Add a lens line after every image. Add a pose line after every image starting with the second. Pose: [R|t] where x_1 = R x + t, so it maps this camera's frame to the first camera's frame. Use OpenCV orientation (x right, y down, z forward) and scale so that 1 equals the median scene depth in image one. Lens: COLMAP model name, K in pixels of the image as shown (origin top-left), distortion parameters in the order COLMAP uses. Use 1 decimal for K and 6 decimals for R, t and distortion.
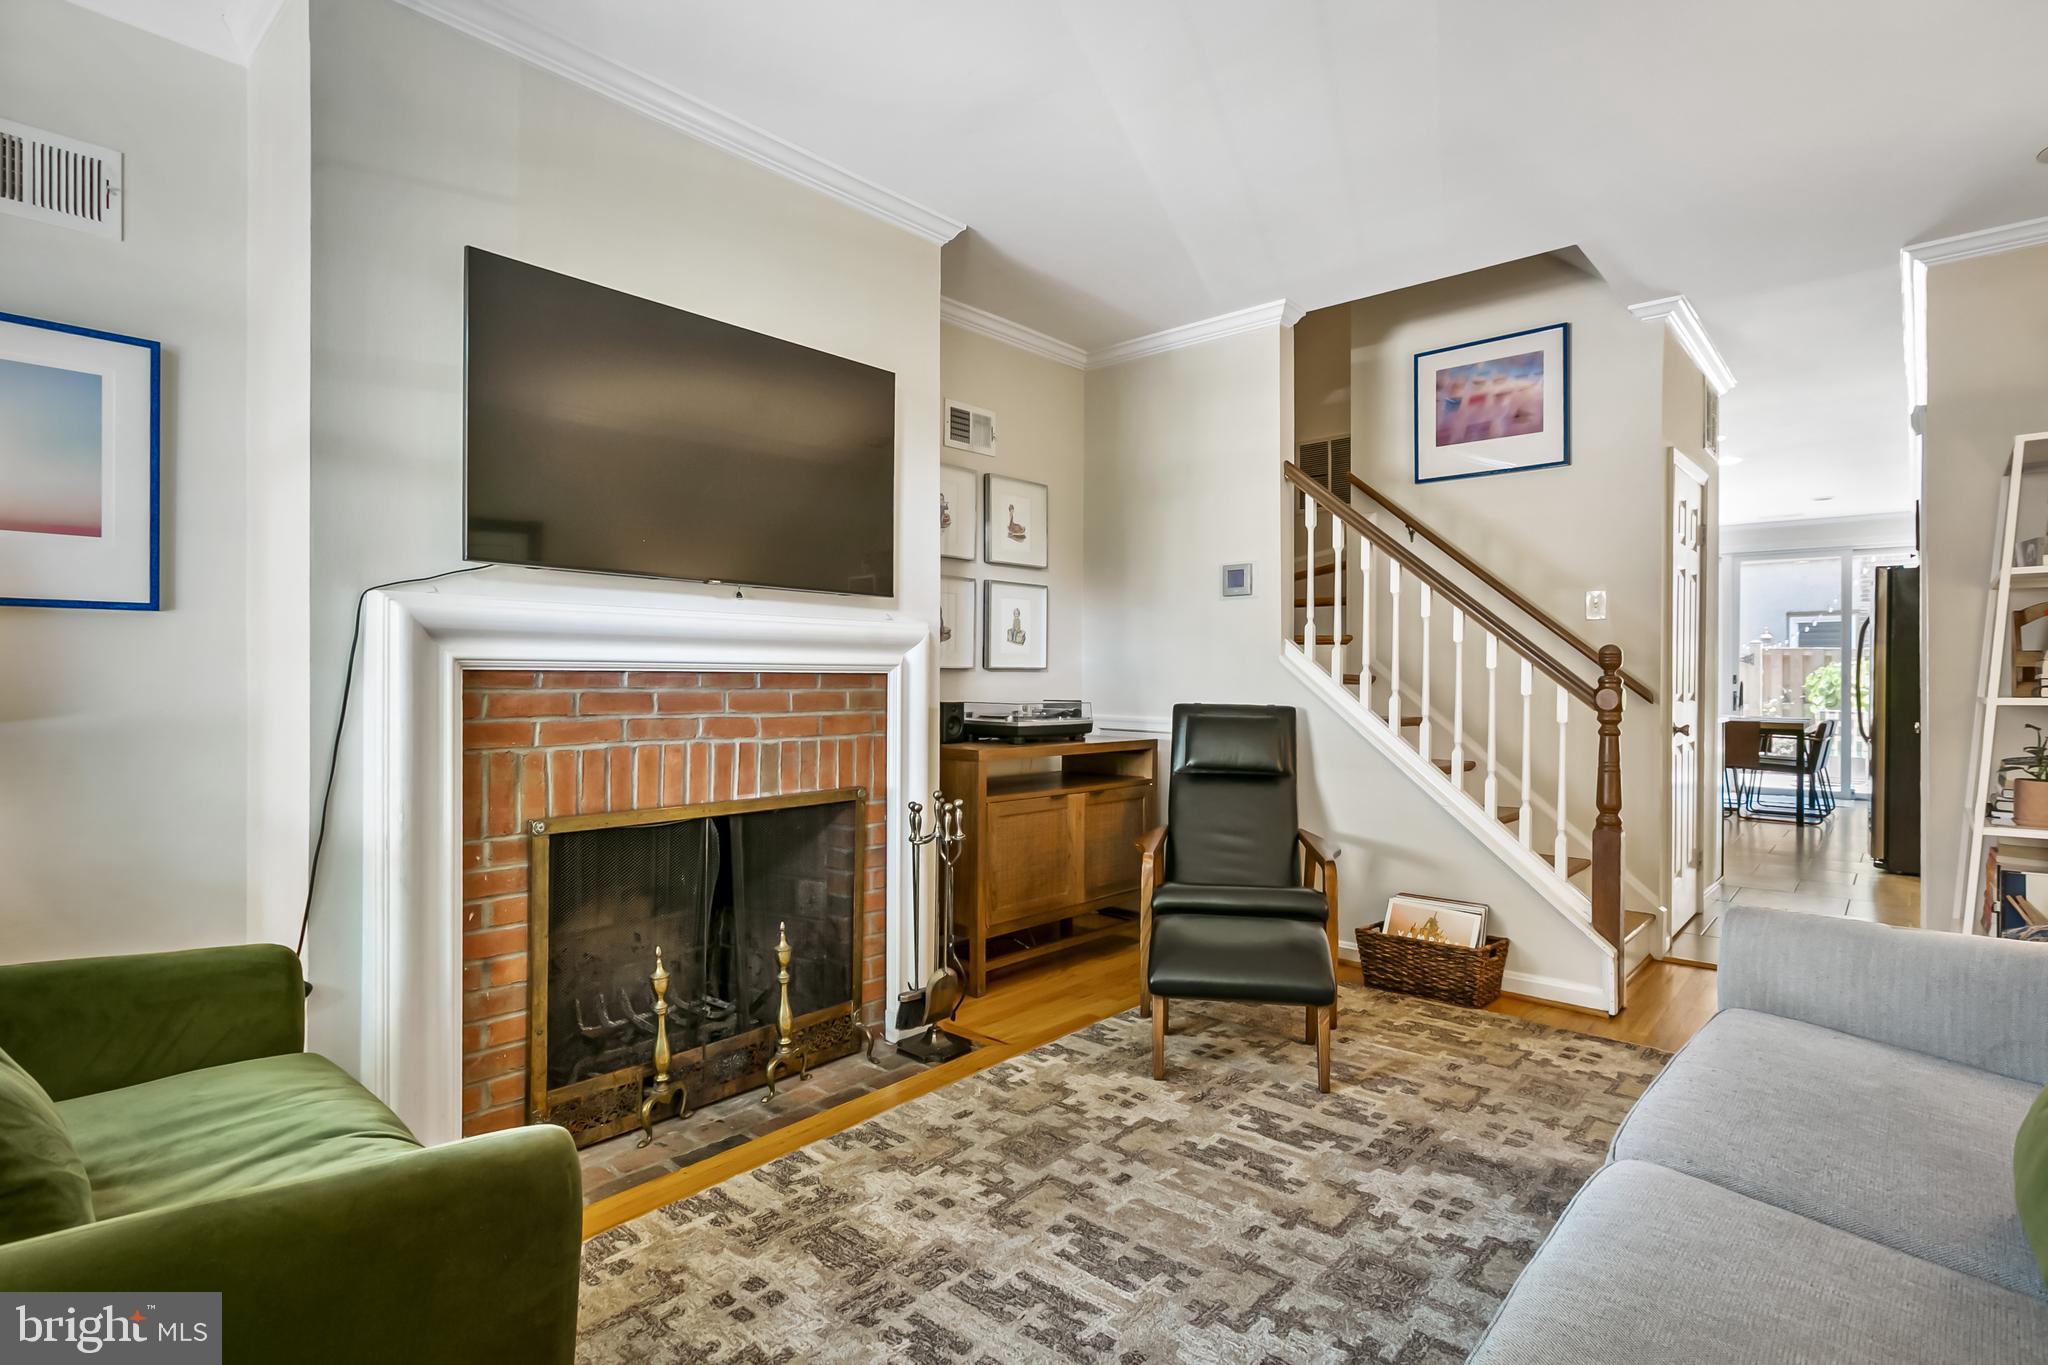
lens RADIAL K [[1015.7, 0, 1024.0], [0, 1015.7, 682.5], [0, 0, 1]] dist [-0.000732, -0.000106]
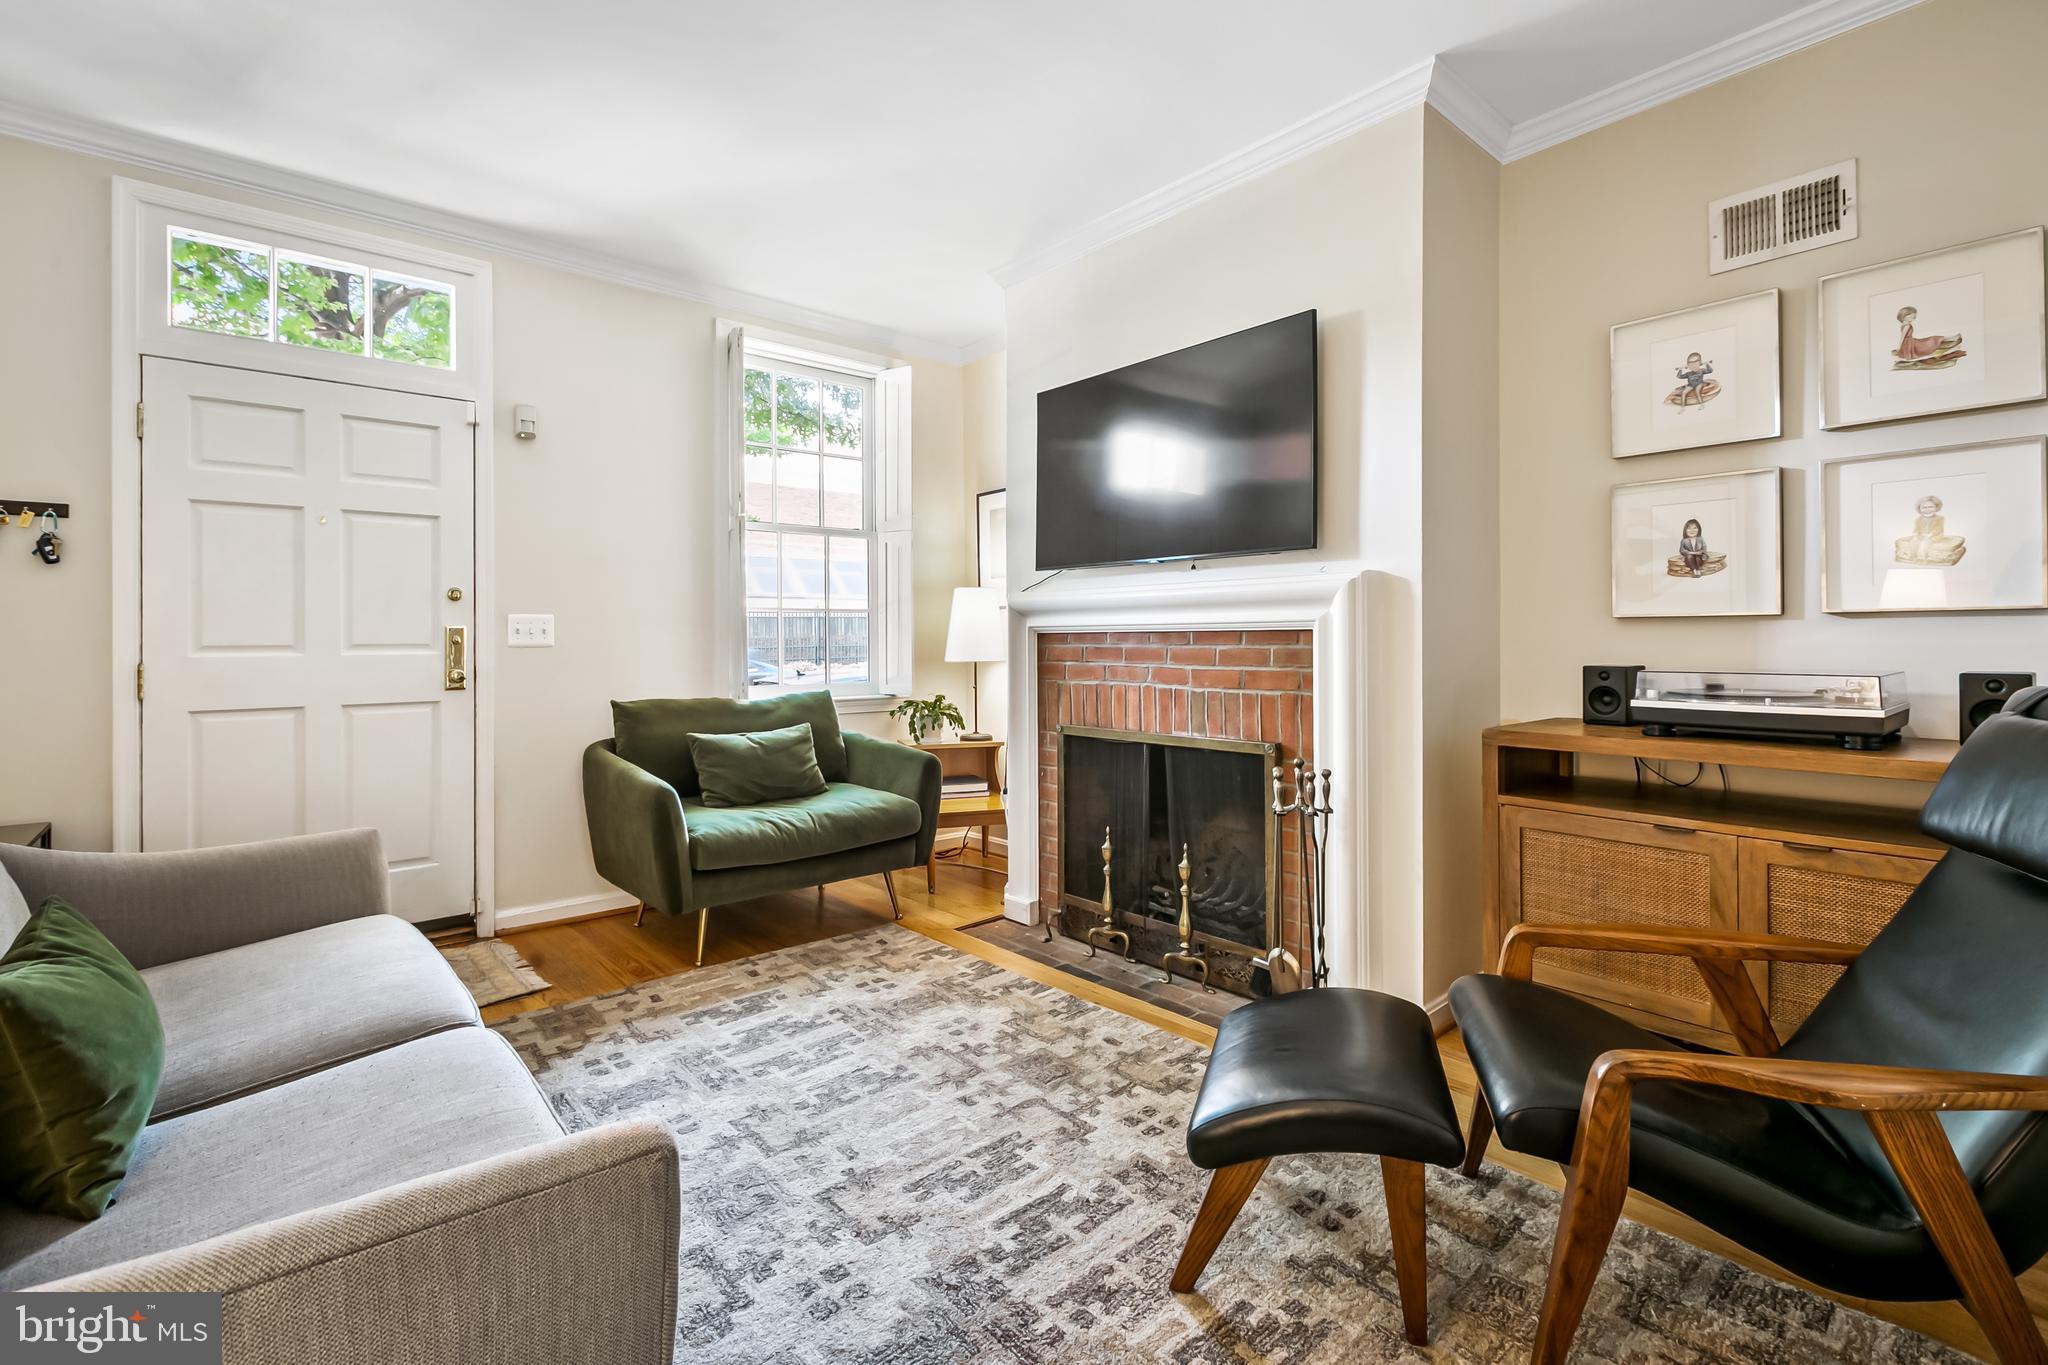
lens RADIAL K [[935.1, 0, 1023.4], [0, 935.1, 649.0], [0, 0, 1]] dist [-0.001197, -0.000378]
pose [[-0.132357, 0.005953, -0.991184, 0.952169], [0.001800, 0.999982, 0.005766, 0.004964], [0.991200, -0.001021, -0.132365, 1.063967]]
